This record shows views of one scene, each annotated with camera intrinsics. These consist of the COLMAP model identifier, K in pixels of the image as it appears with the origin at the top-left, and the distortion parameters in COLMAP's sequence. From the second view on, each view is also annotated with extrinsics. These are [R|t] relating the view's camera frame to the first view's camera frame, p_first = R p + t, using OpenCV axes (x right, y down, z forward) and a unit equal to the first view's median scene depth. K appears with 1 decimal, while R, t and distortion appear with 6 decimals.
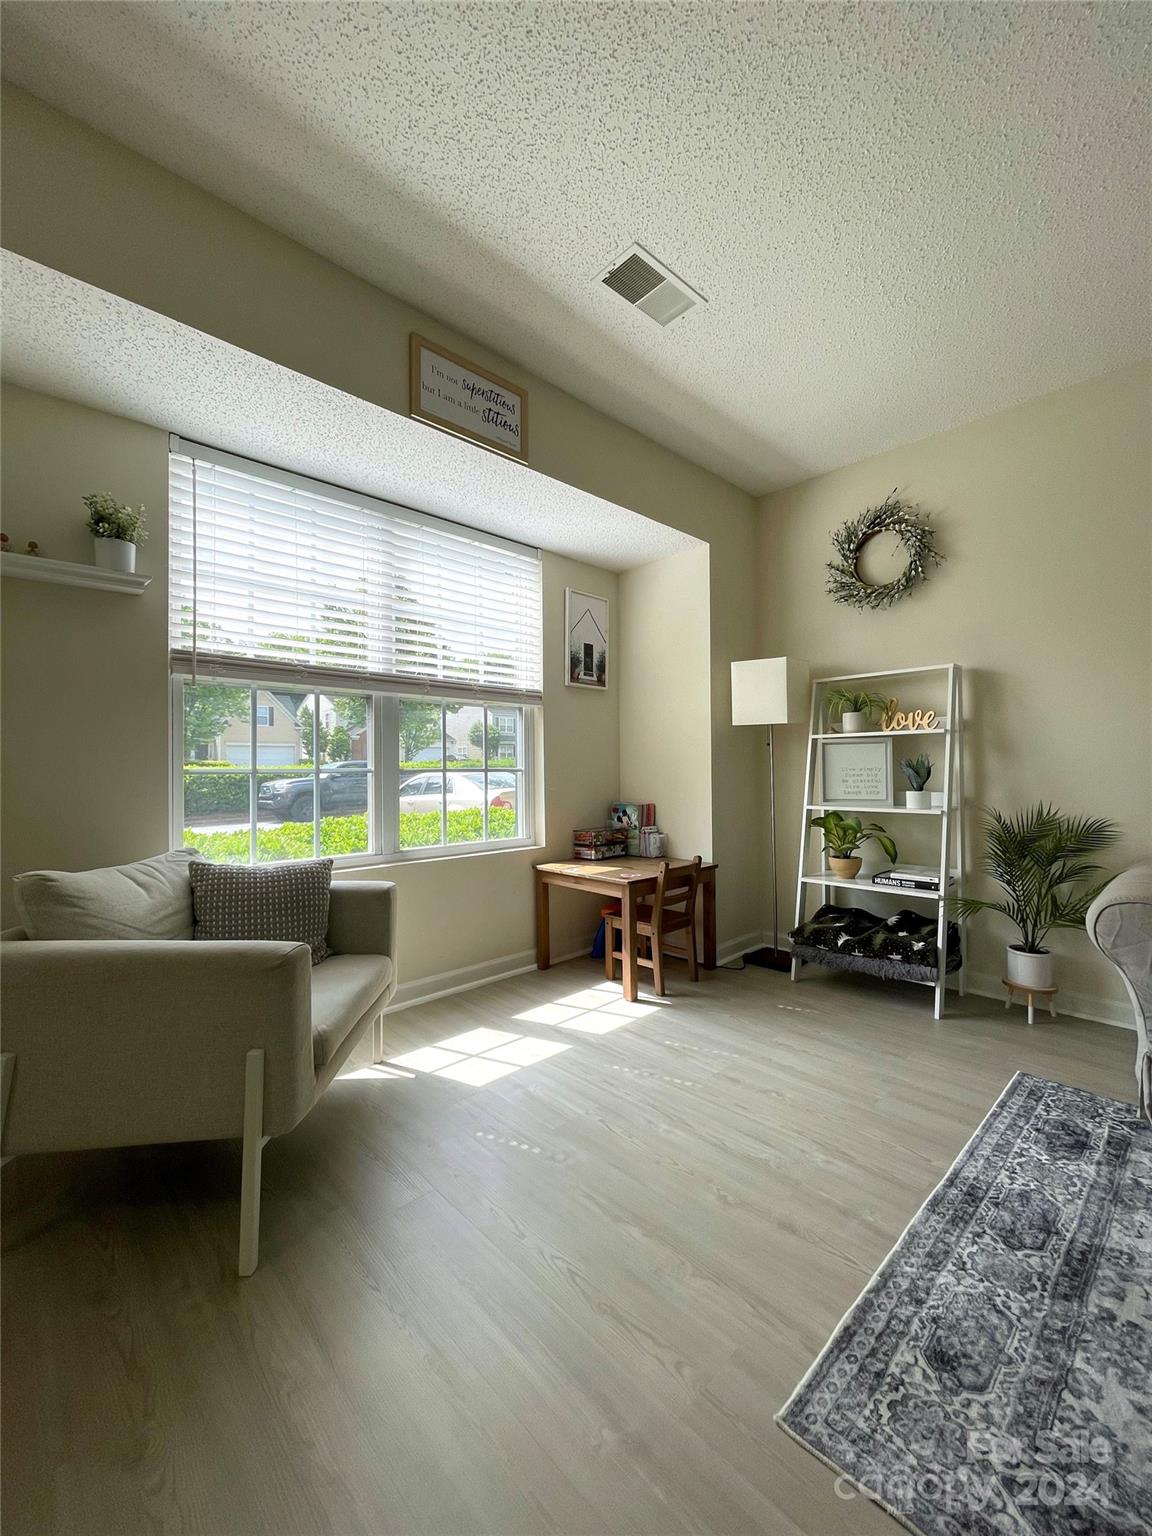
lens RADIAL K [[617.2, 0, 589.2], [0, 617.2, 768.6], [0, 0, 1]] dist [-0.009652, -0.000470]
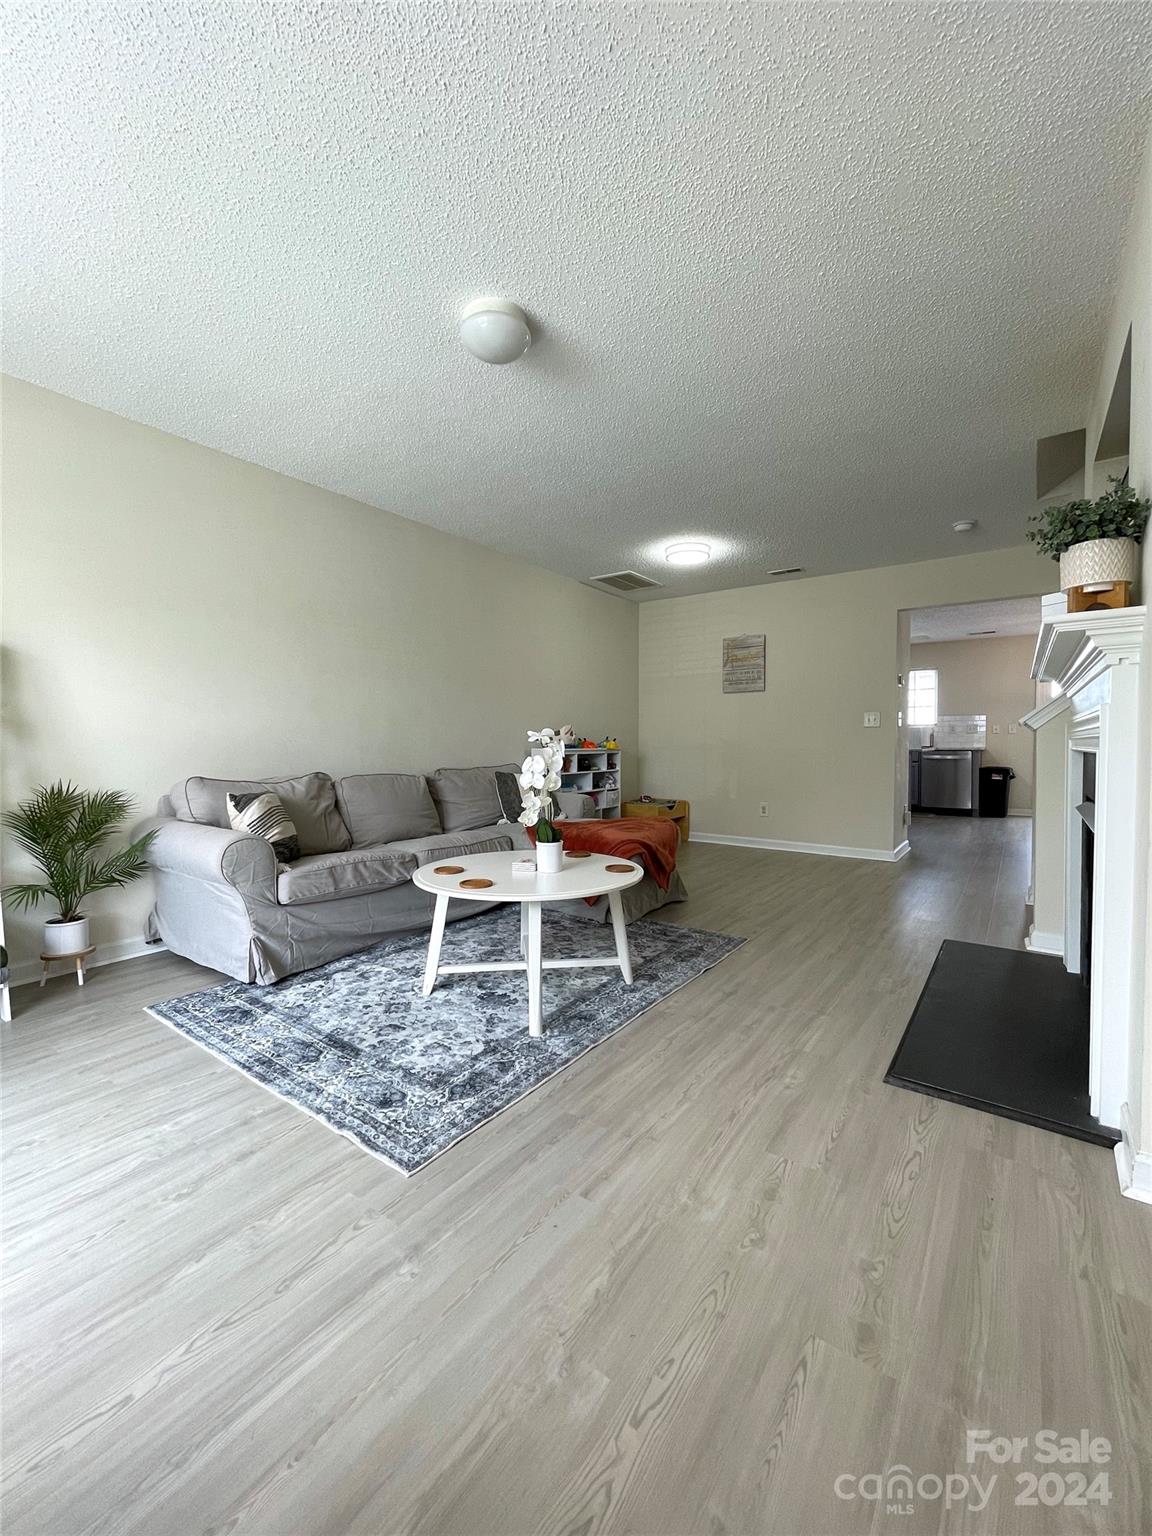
lens RADIAL K [[617.2, 0, 575.9], [0, 617.2, 774.1], [0, 0, 1]] dist [-0.009652, -0.000470]
pose [[-0.190298, -0.037464, 0.981011, -0.851415], [-0.000321, 0.999274, 0.038099, 0.007392], [-0.981726, 0.006935, -0.190172, 0.603141]]
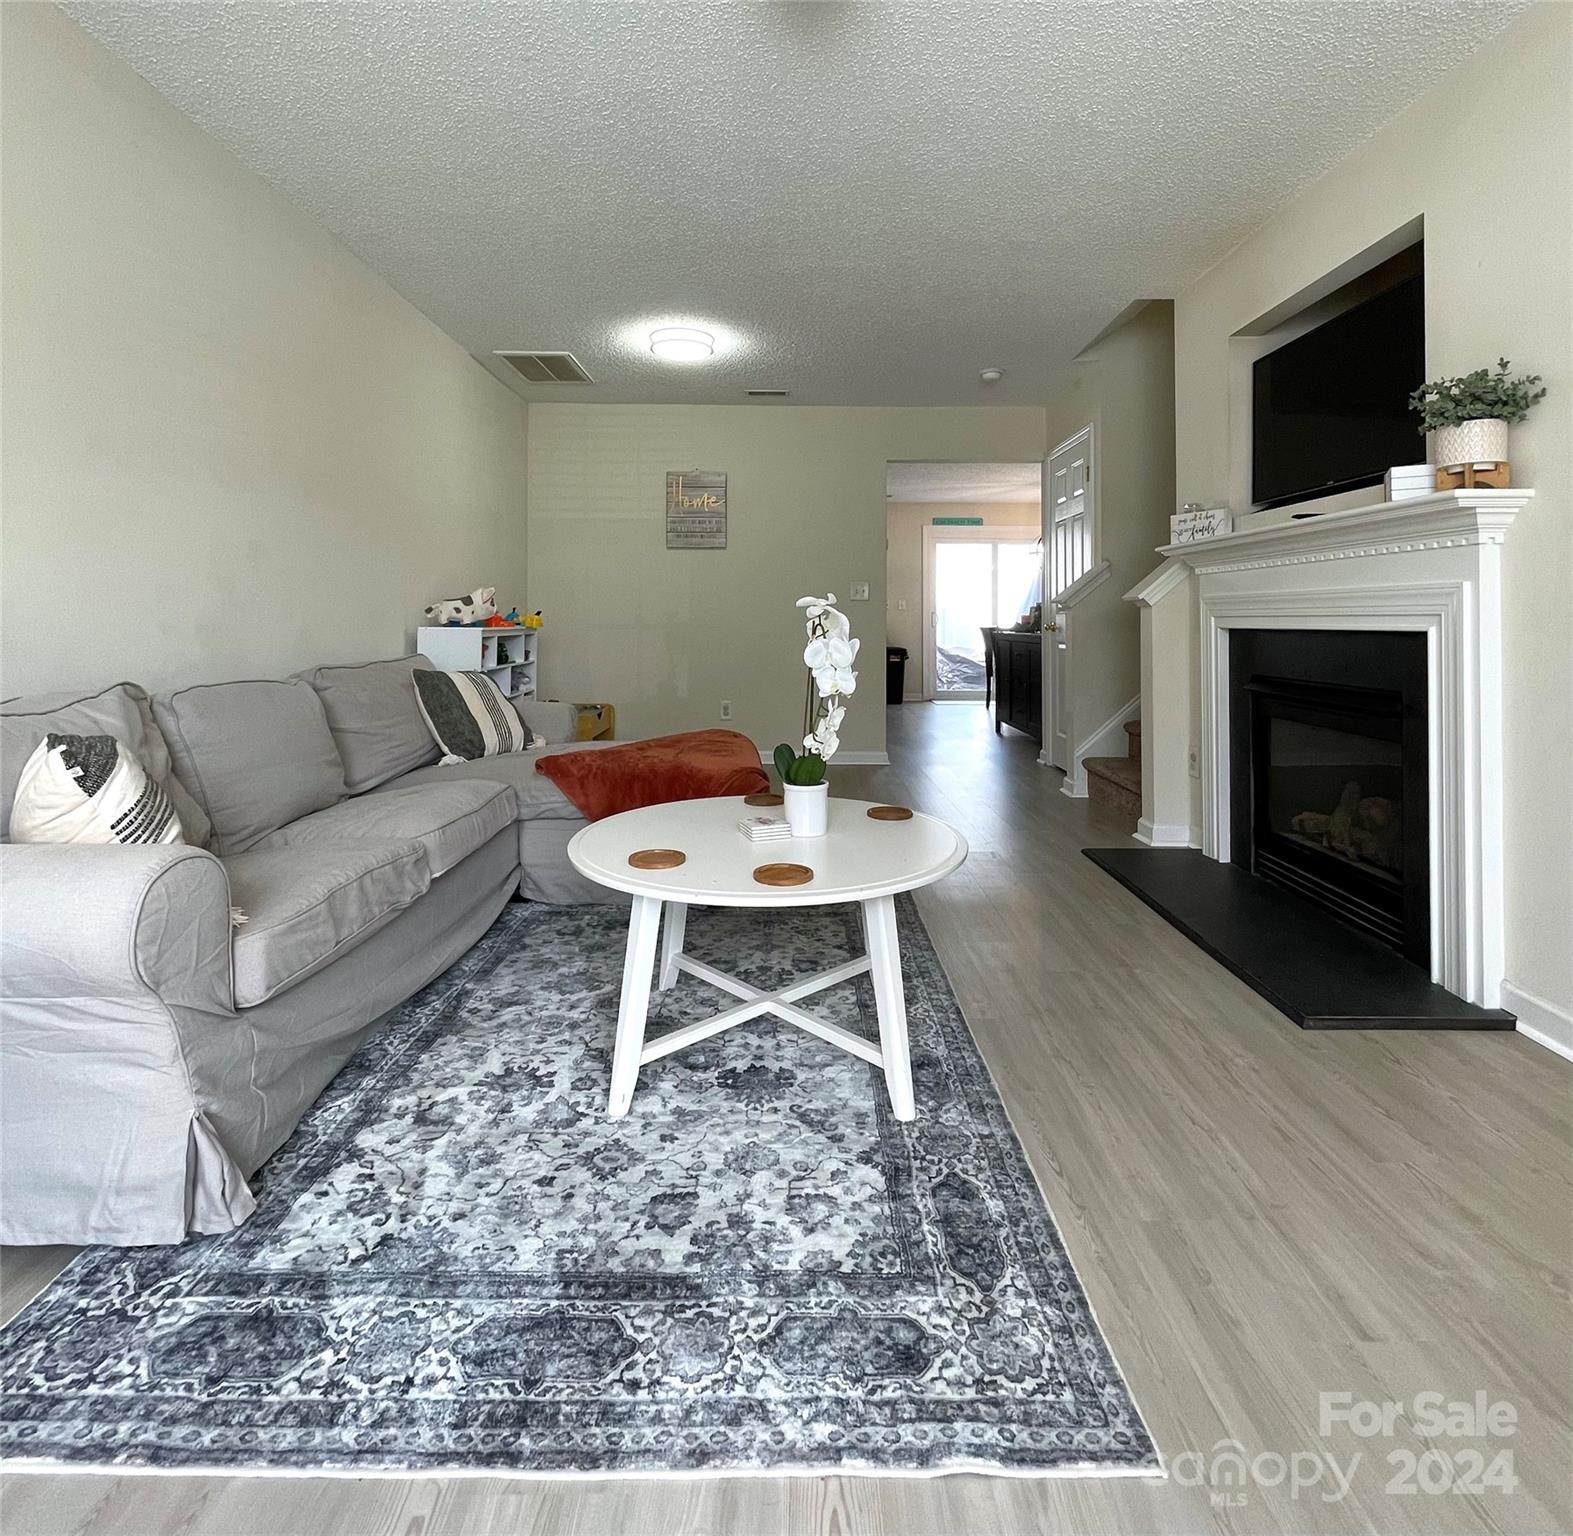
lens RADIAL K [[838.2, 0, 798.5], [0, 838.2, 753.1], [0, 0, 1]] dist [-0.001431, 0.001465]
pose [[-0.728380, -0.092557, 0.678893, 0.011899], [0.003232, 0.990359, 0.138488, 0.028826], [-0.685166, 0.103066, -0.721058, 1.357063]]
